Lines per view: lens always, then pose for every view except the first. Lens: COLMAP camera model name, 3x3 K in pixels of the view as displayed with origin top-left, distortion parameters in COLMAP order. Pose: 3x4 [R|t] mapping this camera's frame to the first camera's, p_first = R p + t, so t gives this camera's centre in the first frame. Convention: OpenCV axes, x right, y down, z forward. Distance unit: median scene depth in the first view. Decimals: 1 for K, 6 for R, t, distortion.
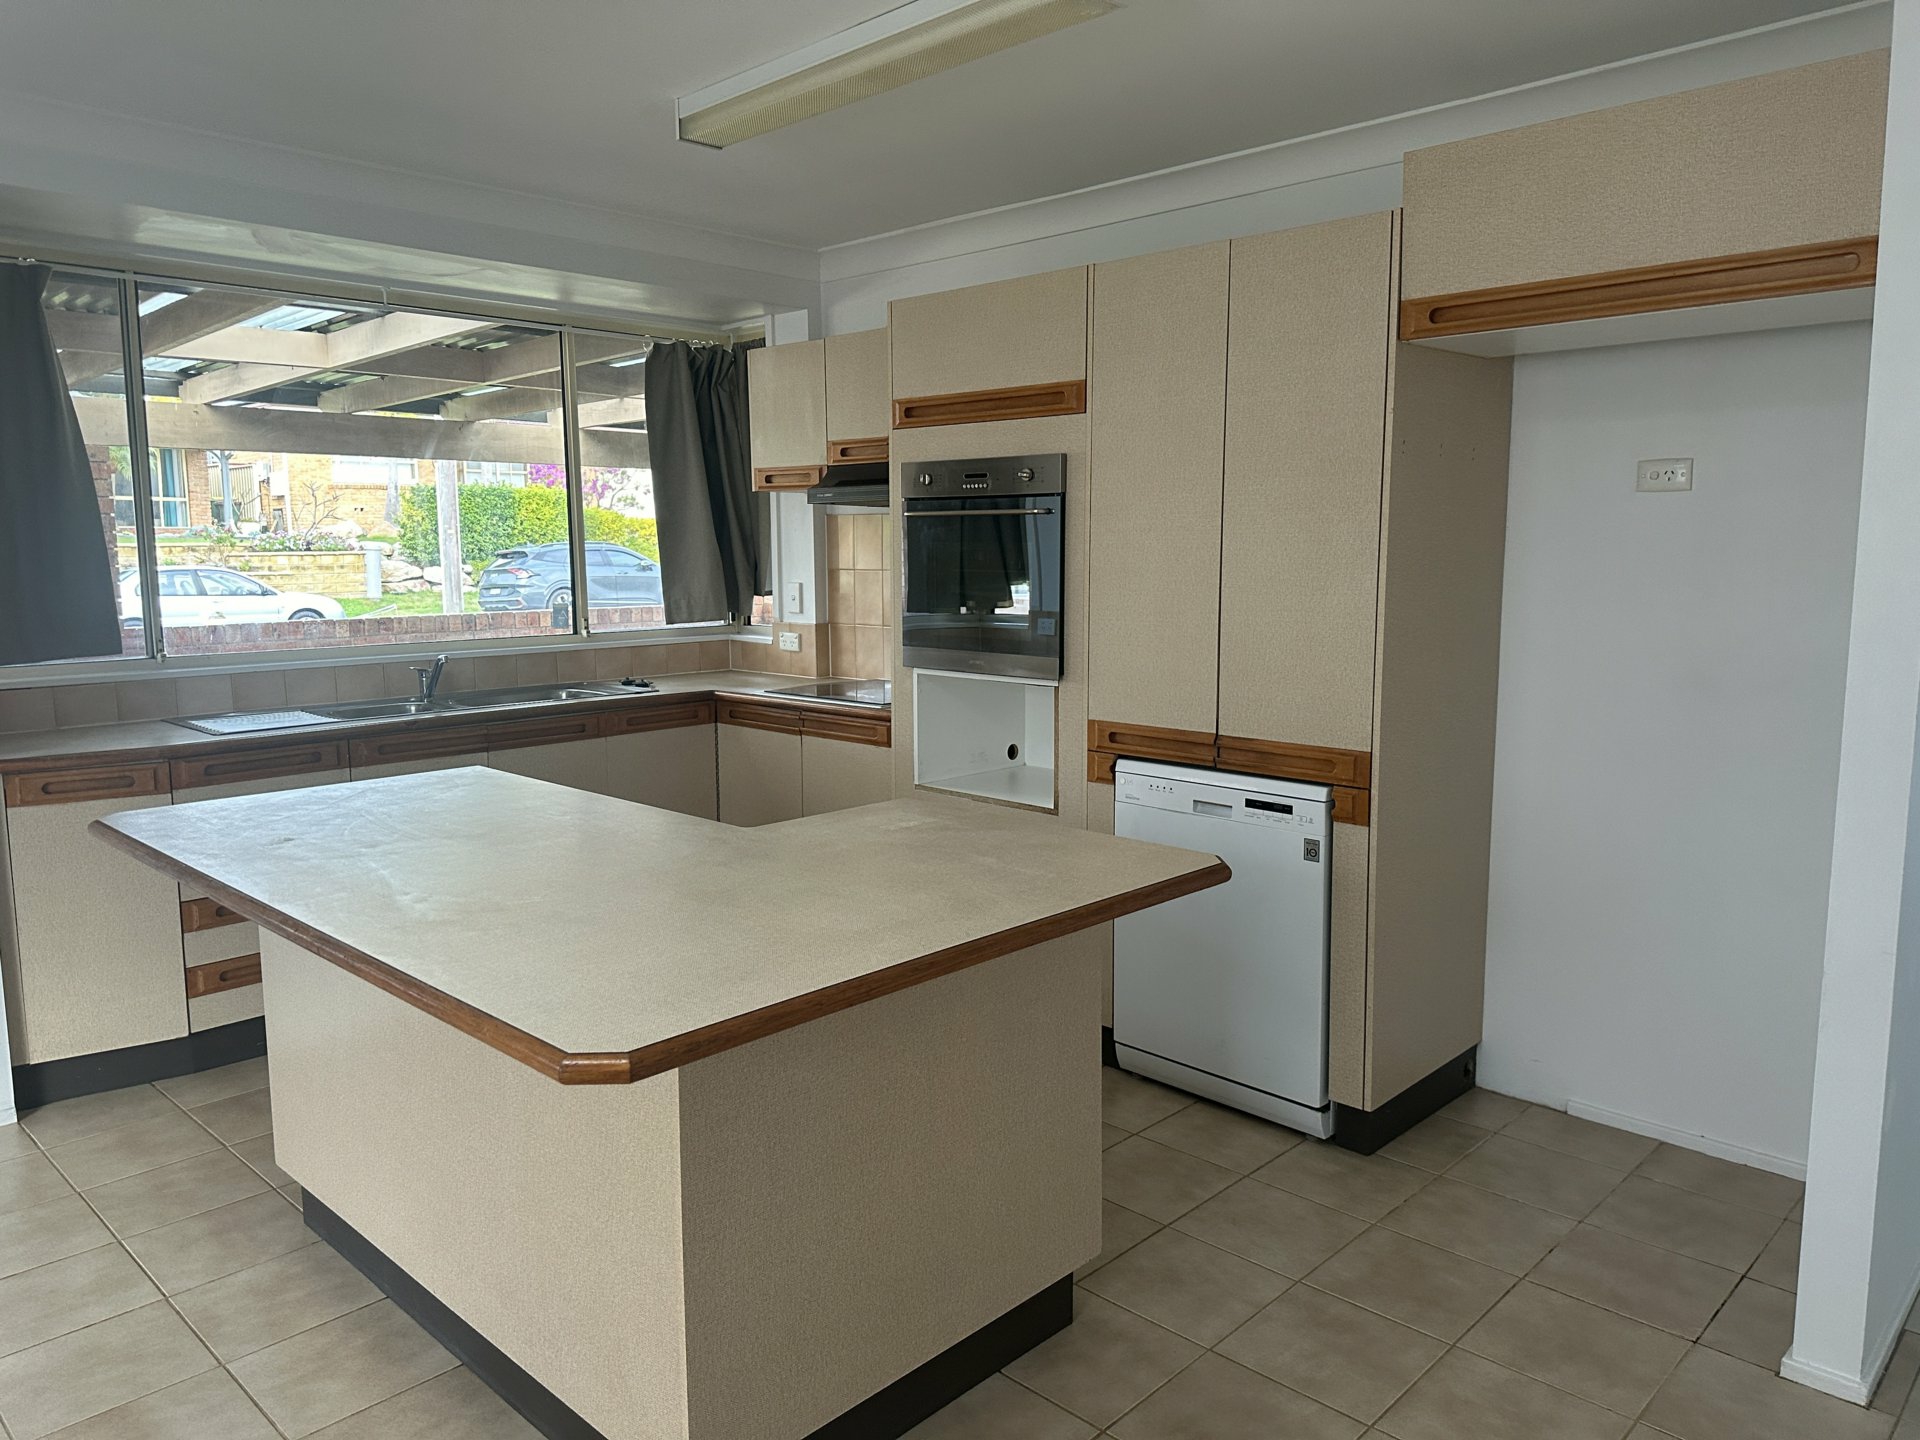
lens RADIAL K [[1364.7, 0, 976.1], [0, 1364.7, 718.7], [0, 0, 1]] dist [0.004683, -0.008752]
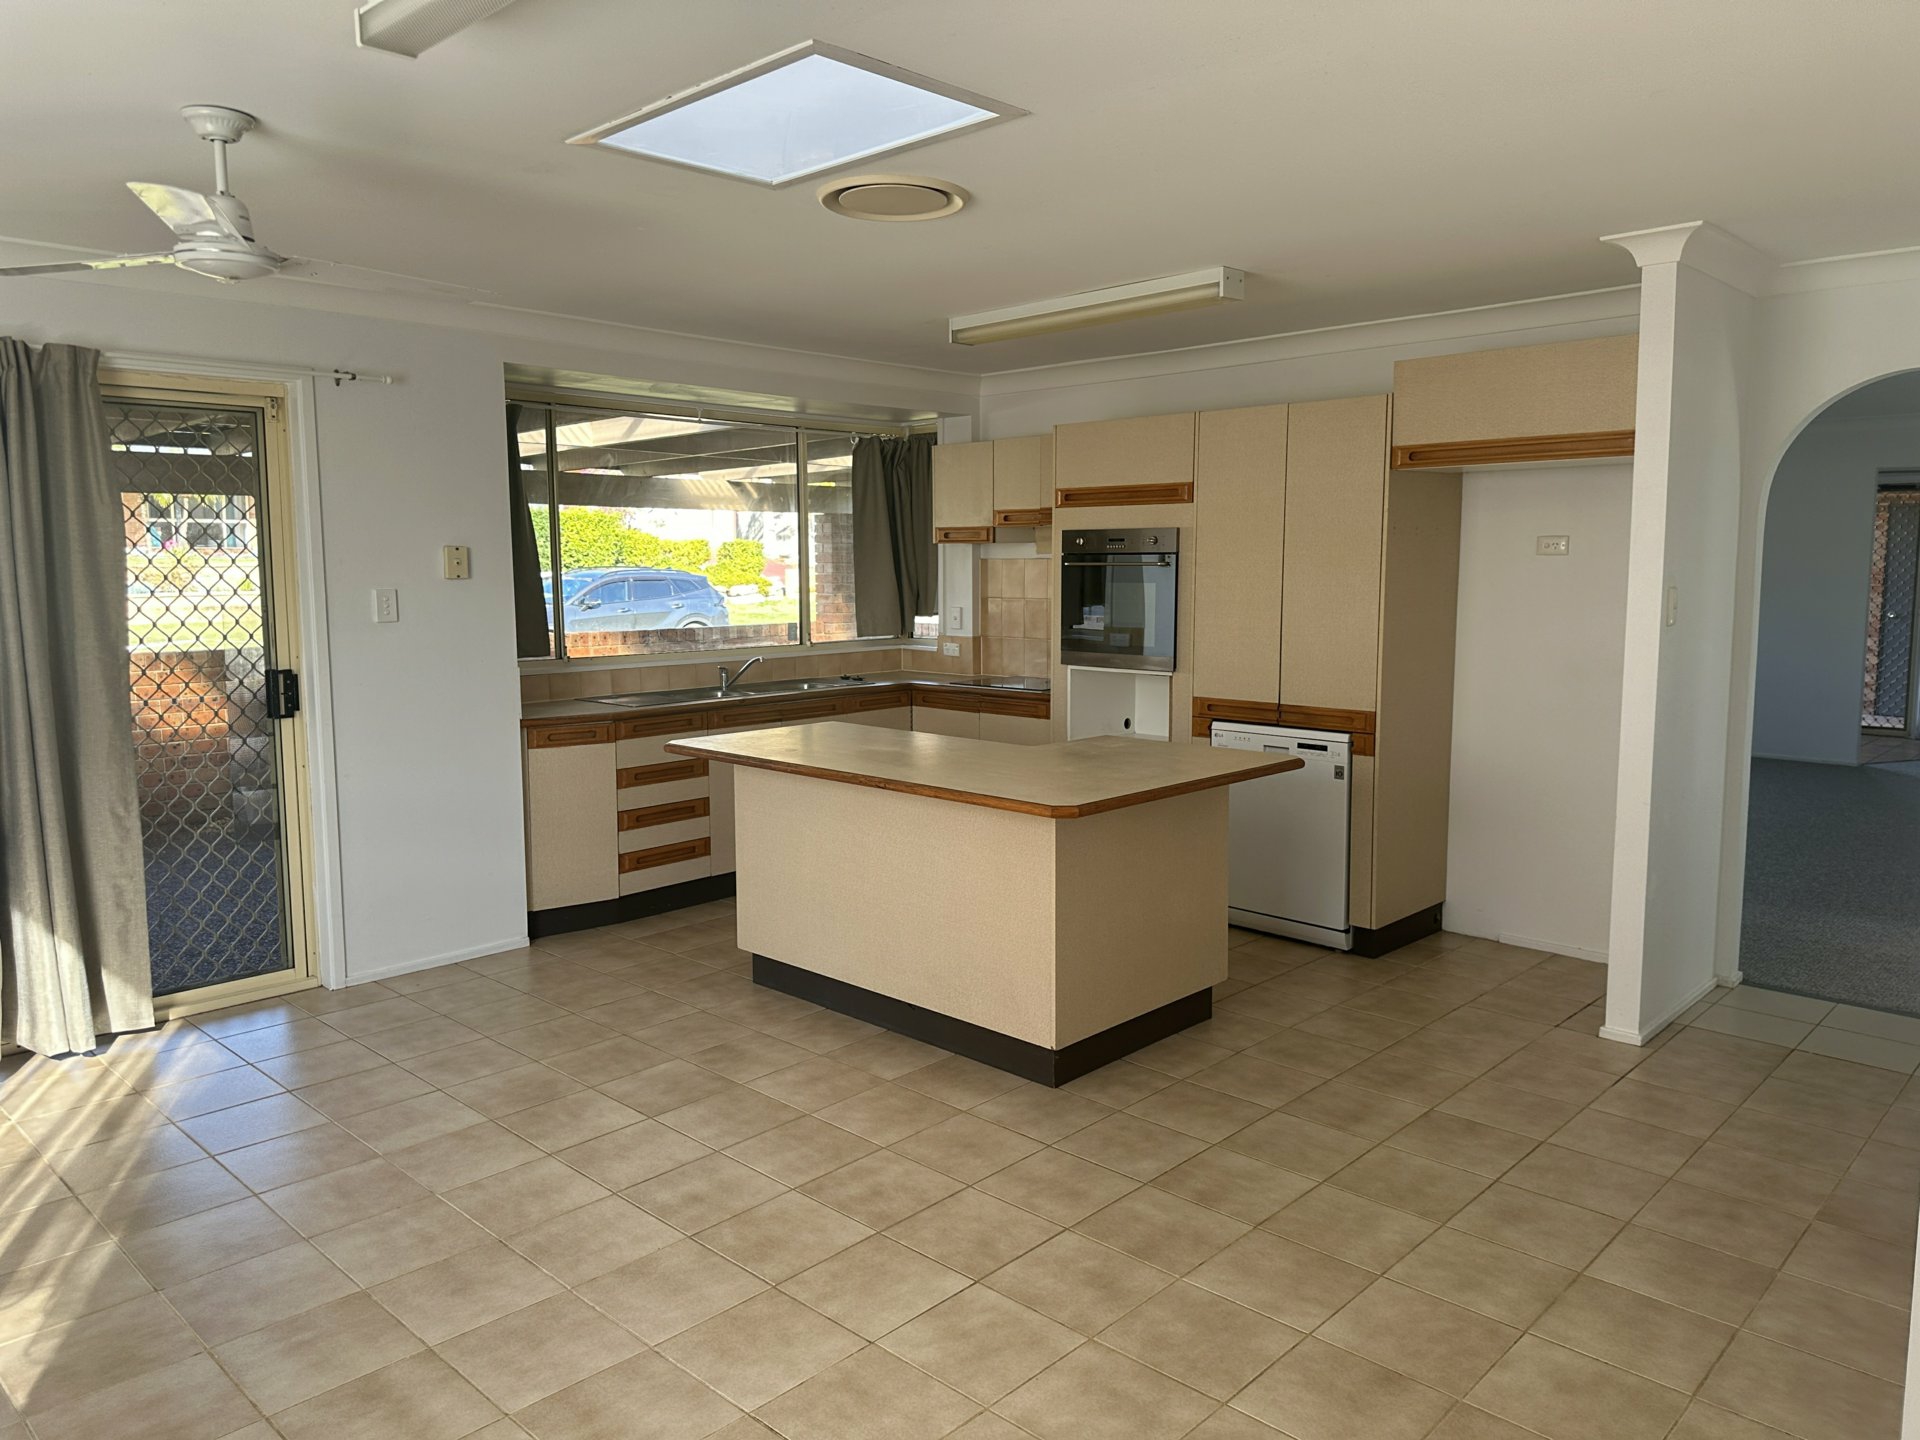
lens RADIAL K [[1364.7, 0, 943.4], [0, 1364.7, 718.9], [0, 0, 1]] dist [0.004683, -0.008752]
pose [[0.999841, 0.000340, -0.017830, -0.187000], [-0.000539, 0.999938, -0.011128, 0.046382], [0.017825, 0.011136, 0.999779, -0.606712]]
